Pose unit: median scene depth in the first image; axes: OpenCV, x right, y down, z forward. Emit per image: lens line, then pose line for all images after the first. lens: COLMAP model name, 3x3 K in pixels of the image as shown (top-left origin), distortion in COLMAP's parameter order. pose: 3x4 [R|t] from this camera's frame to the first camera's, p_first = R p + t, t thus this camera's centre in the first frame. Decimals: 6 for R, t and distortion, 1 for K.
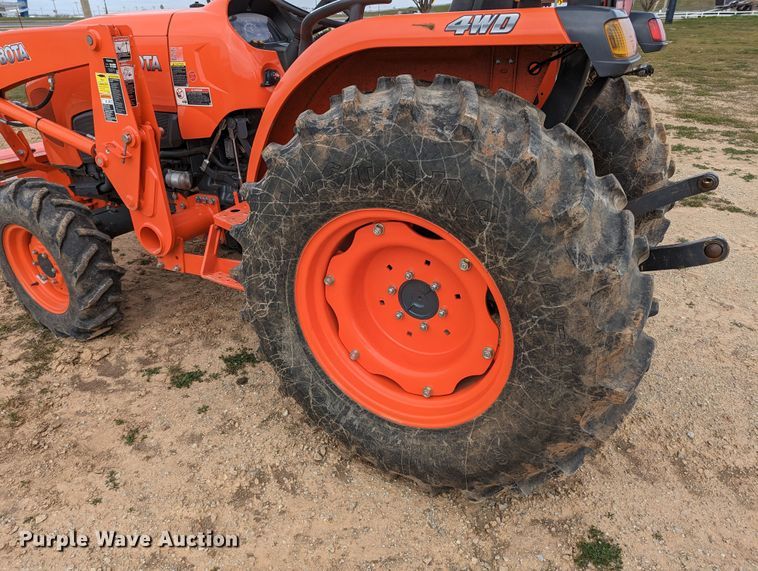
lens RADIAL K [[551.1, 0, 388.7], [0, 551.1, 287.6], [0, 0, 1]] dist [0.062654, -0.047158]
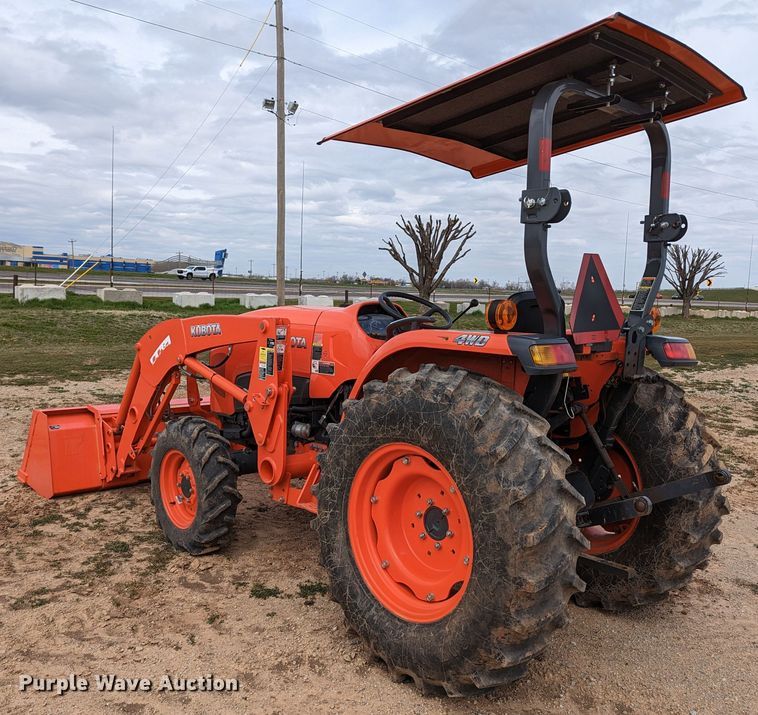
lens RADIAL K [[798.3, 0, 426.5], [0, 798.3, 355.8], [0, 0, 1]] dist [0.062237, -0.031436]
pose [[0.961149, 0.084012, -0.262936, 0.397018], [-0.173976, 0.923914, -0.340757, 0.243954], [0.214302, 0.373262, 0.902635, -0.695231]]
